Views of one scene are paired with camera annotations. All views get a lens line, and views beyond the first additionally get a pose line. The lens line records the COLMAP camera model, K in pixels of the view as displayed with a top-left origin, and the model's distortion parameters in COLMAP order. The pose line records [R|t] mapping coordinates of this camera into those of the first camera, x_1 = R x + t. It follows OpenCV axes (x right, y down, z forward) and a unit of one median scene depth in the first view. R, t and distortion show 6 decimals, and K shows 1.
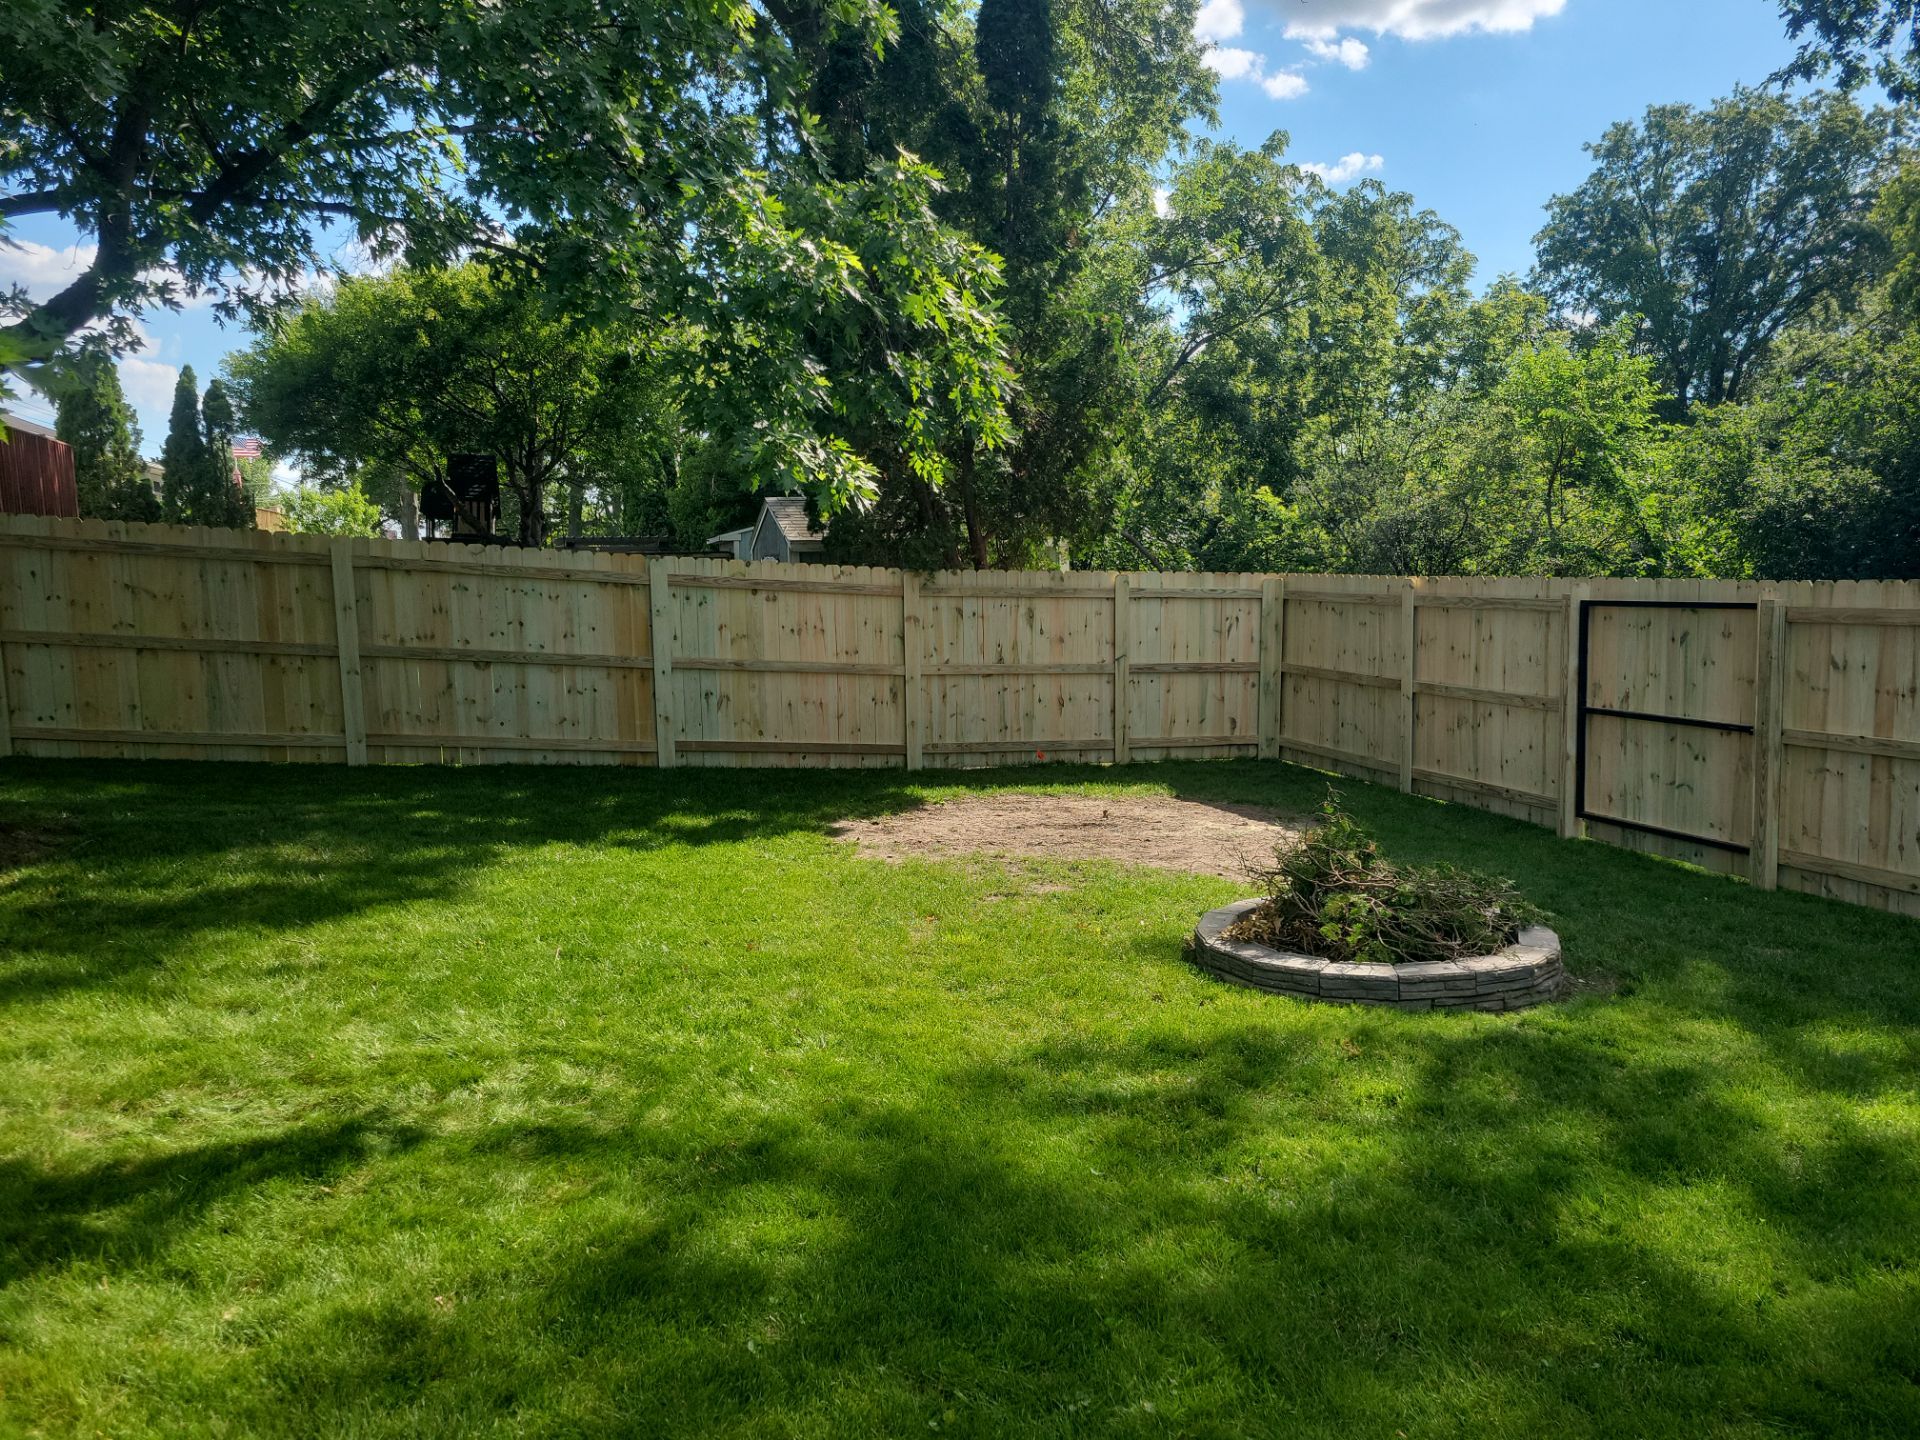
lens RADIAL K [[1434.4, 0, 964.3], [0, 1434.4, 707.7], [0, 0, 1]] dist [0.068764, -0.036244]
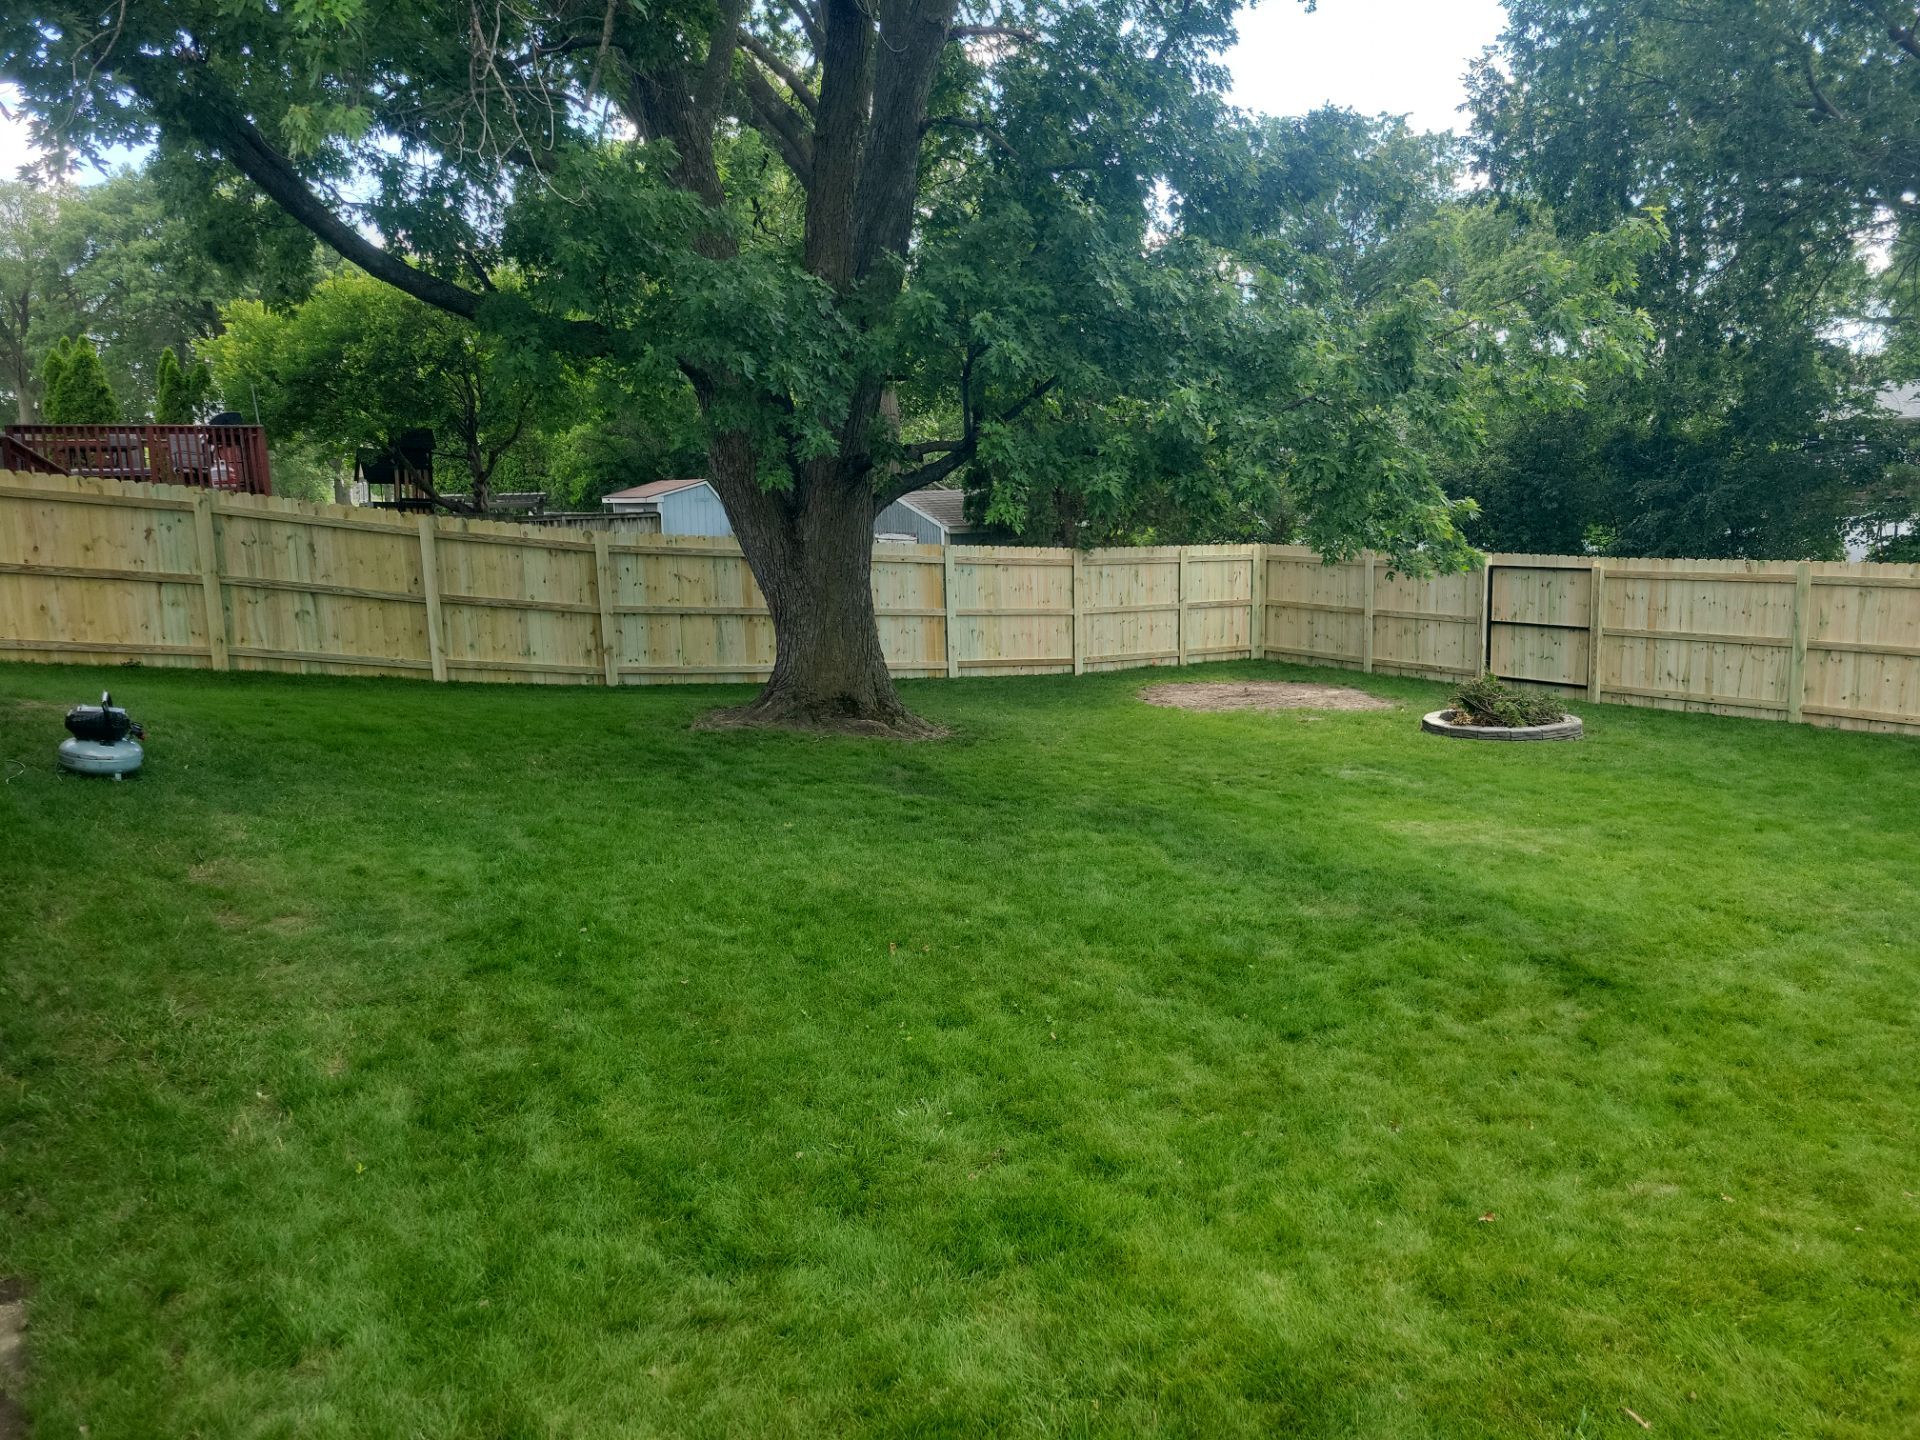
lens RADIAL K [[1434.4, 0, 964.3], [0, 1434.4, 707.7], [0, 0, 1]] dist [0.068764, -0.036244]
pose [[0.958167, -0.050622, 0.281698, -0.710995], [0.035702, 0.997687, 0.057851, -0.019262], [-0.283975, -0.045374, 0.957757, -0.586166]]
